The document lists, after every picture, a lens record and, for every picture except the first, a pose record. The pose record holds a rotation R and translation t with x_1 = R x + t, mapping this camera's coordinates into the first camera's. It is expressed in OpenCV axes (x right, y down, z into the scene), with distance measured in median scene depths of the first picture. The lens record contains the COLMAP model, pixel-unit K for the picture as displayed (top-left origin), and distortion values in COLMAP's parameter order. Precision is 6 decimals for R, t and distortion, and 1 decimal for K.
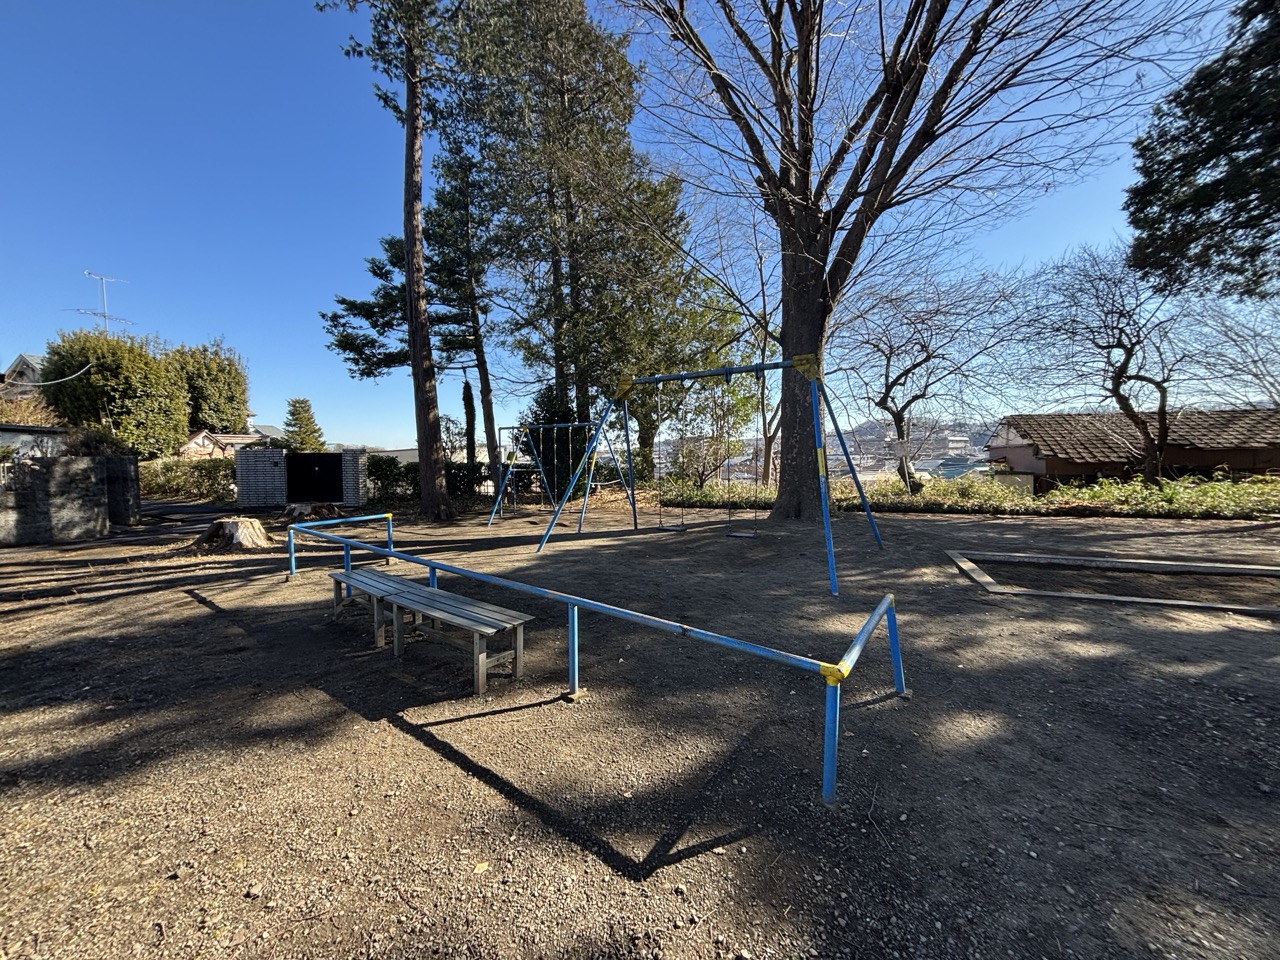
lens RADIAL K [[506.3, 0, 641.4], [0, 506.3, 480.0], [0, 0, 1]] dist [-0.004945, -0.000228]
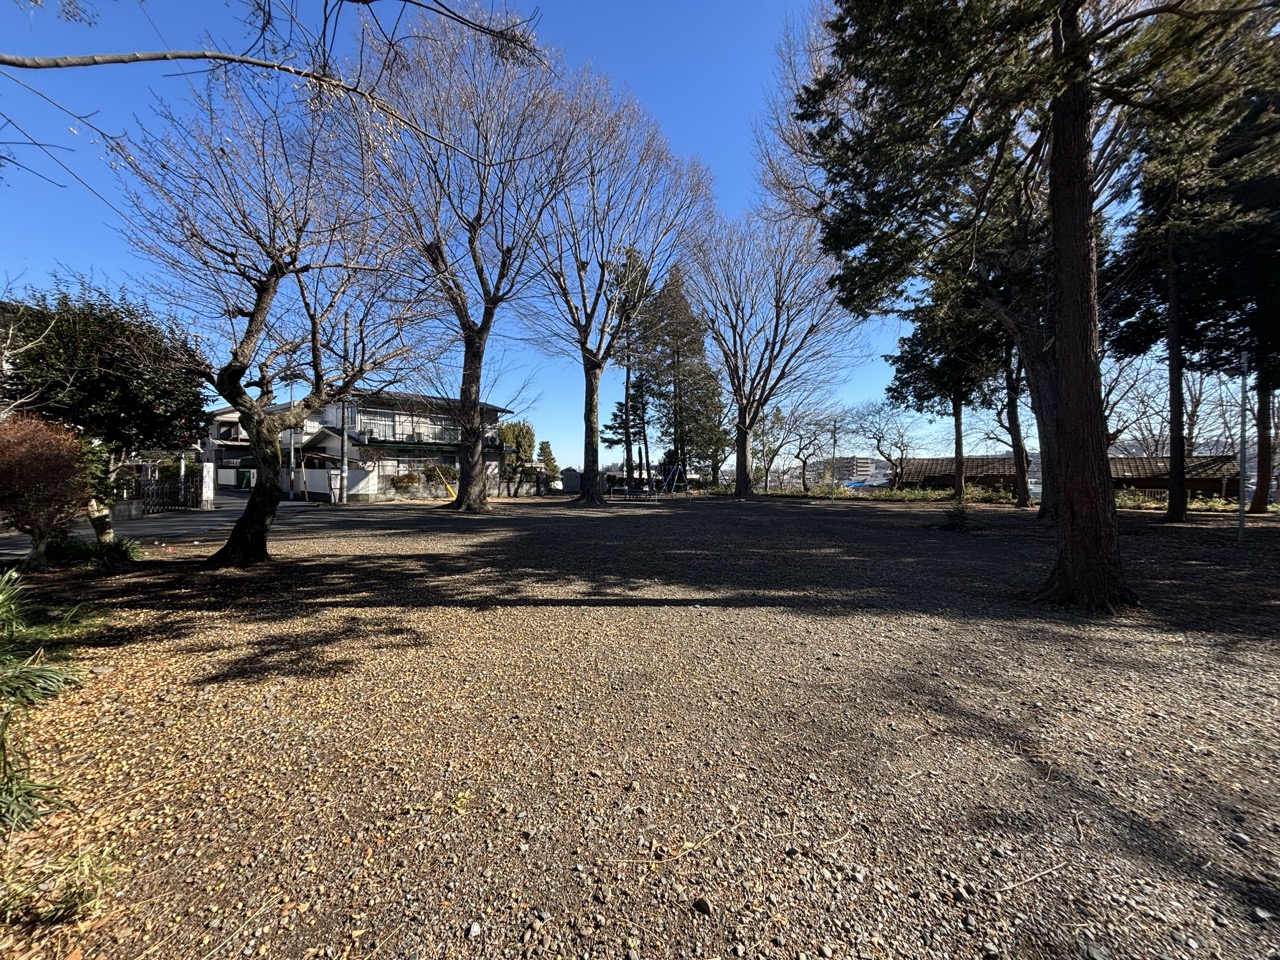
lens RADIAL K [[506.3, 0, 629.7], [0, 506.3, 479.1], [0, 0, 1]] dist [-0.004945, -0.000228]
pose [[0.948057, 0.016030, -0.317697, 0.493505], [-0.028238, 0.999028, -0.033860, 0.071034], [0.316845, 0.041073, 0.947587, -1.679023]]
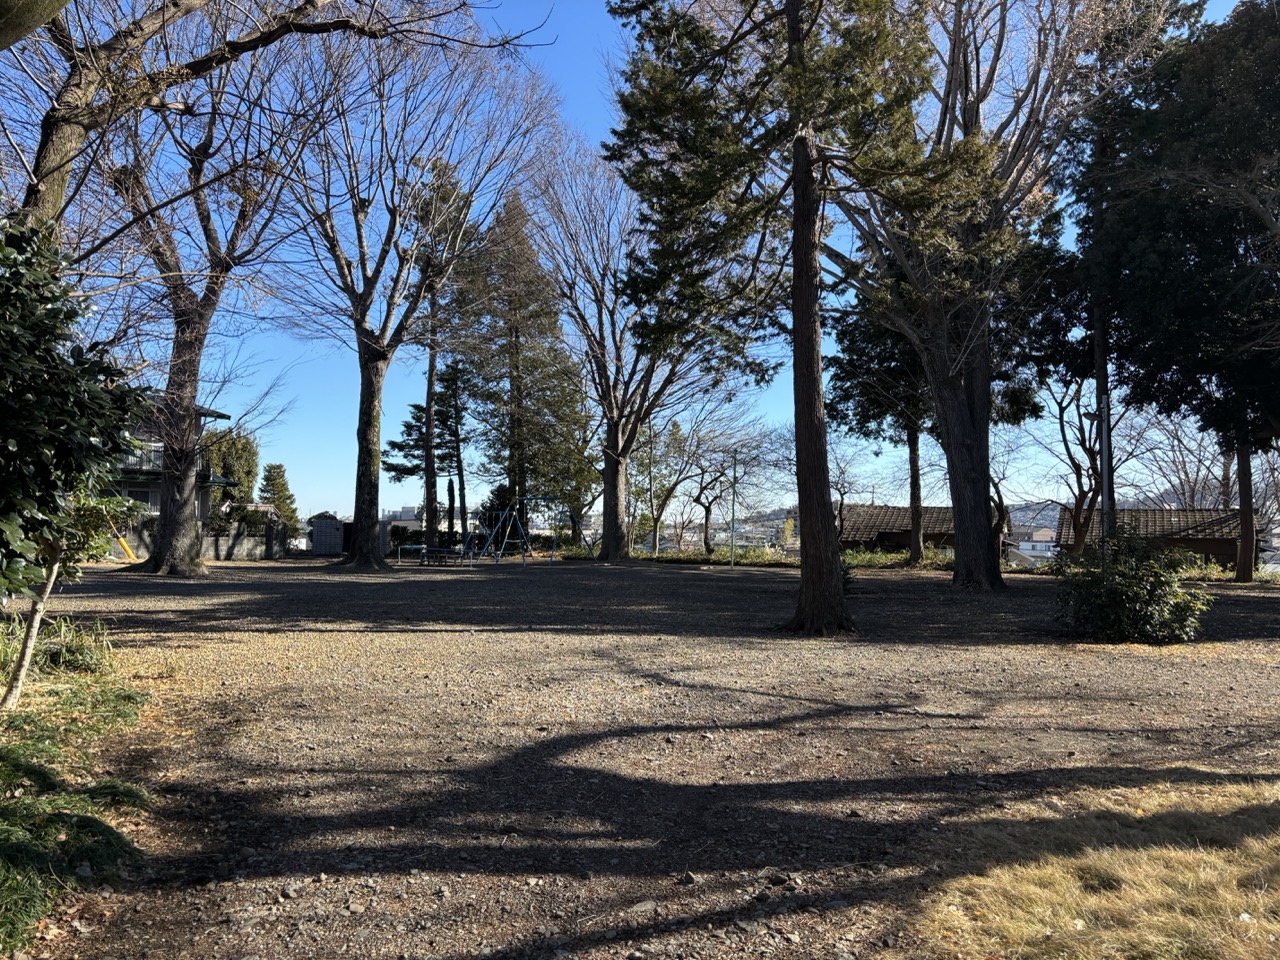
lens RADIAL K [[950.5, 0, 649.1], [0, 950.5, 474.2], [0, 0, 1]] dist [0.037740, -0.011510]
pose [[0.994171, 0.016688, -0.106513, 0.656942], [-0.028280, 0.993719, -0.108274, 0.104559], [0.104037, 0.110656, 0.988399, -2.099360]]
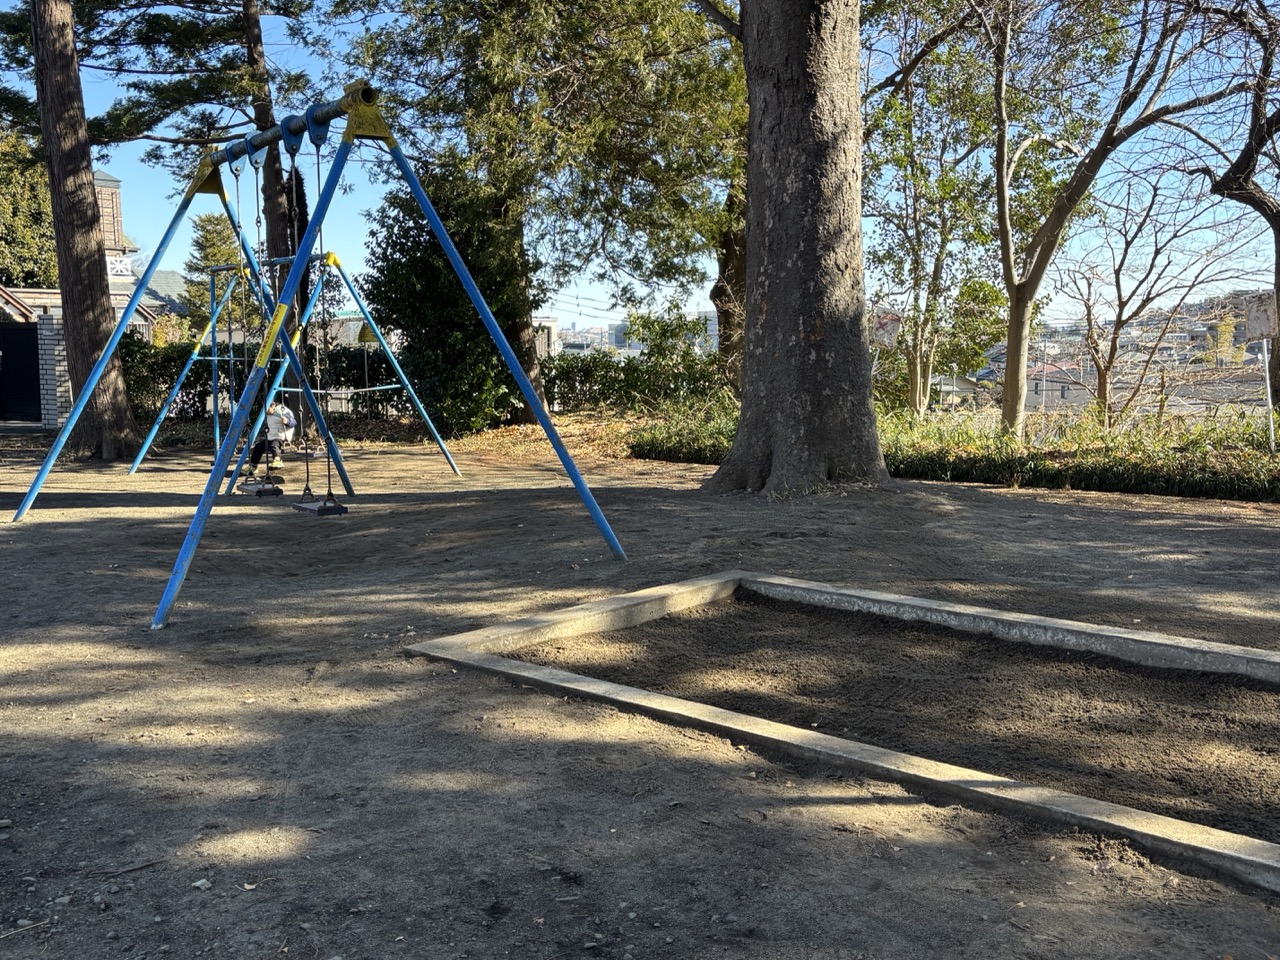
lens RADIAL K [[1251.1, 0, 650.3], [0, 1251.1, 491.5], [0, 0, 1]] dist [0.039058, 0.000000]
pose [[0.934753, 0.051841, -0.351495, 0.423003], [-0.027422, 0.996874, 0.074102, 0.005089], [0.354237, -0.059628, 0.933253, 0.040854]]
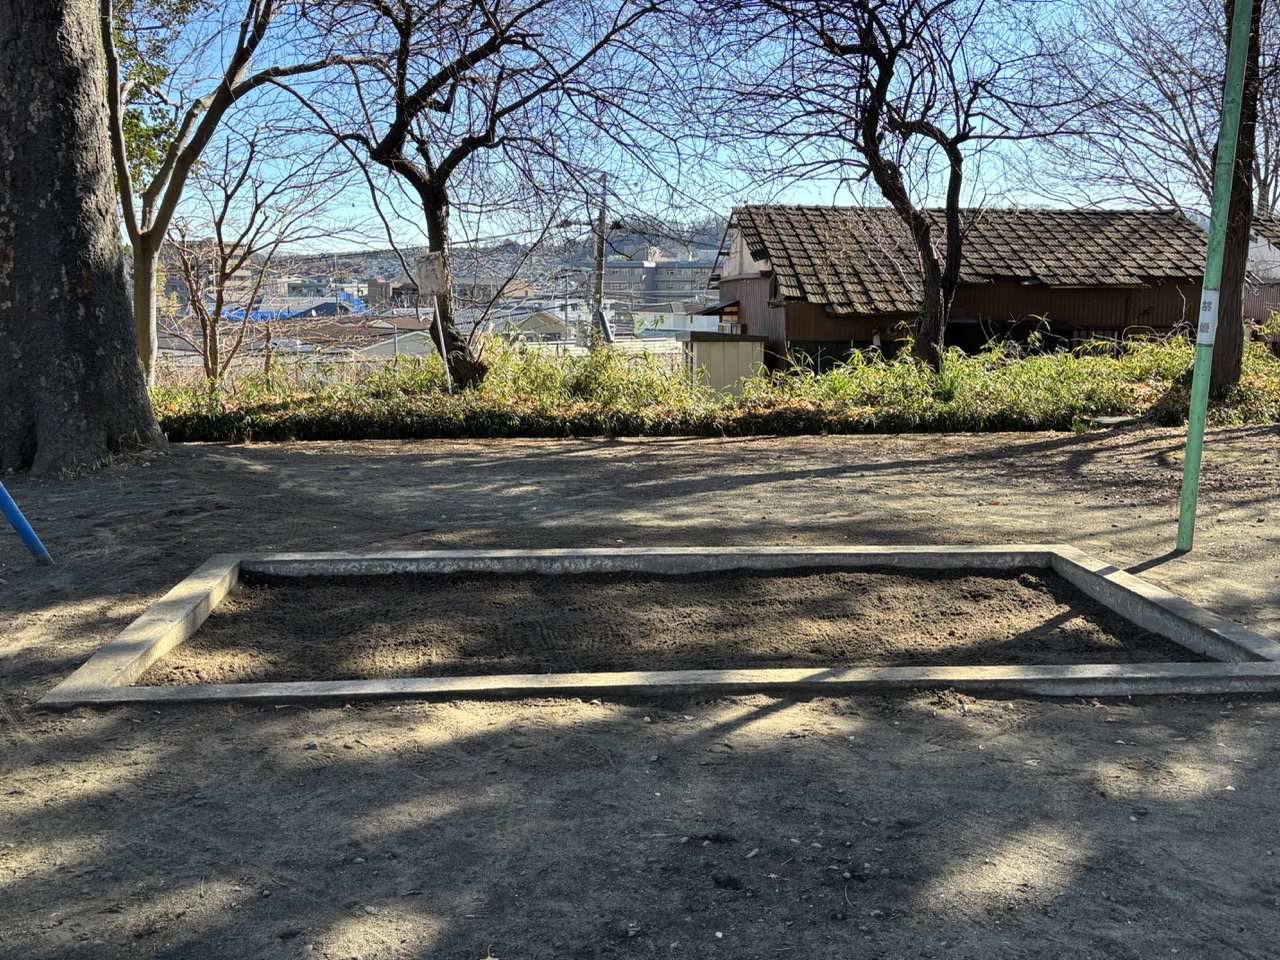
lens RADIAL K [[1251.1, 0, 650.2], [0, 1251.1, 466.7], [0, 0, 1]] dist [0.039058, 0.000000]
pose [[0.902082, -0.044916, 0.429220, 0.239677], [0.008040, 0.996146, 0.087344, 0.003085], [-0.431489, -0.075341, 0.898966, 0.044465]]
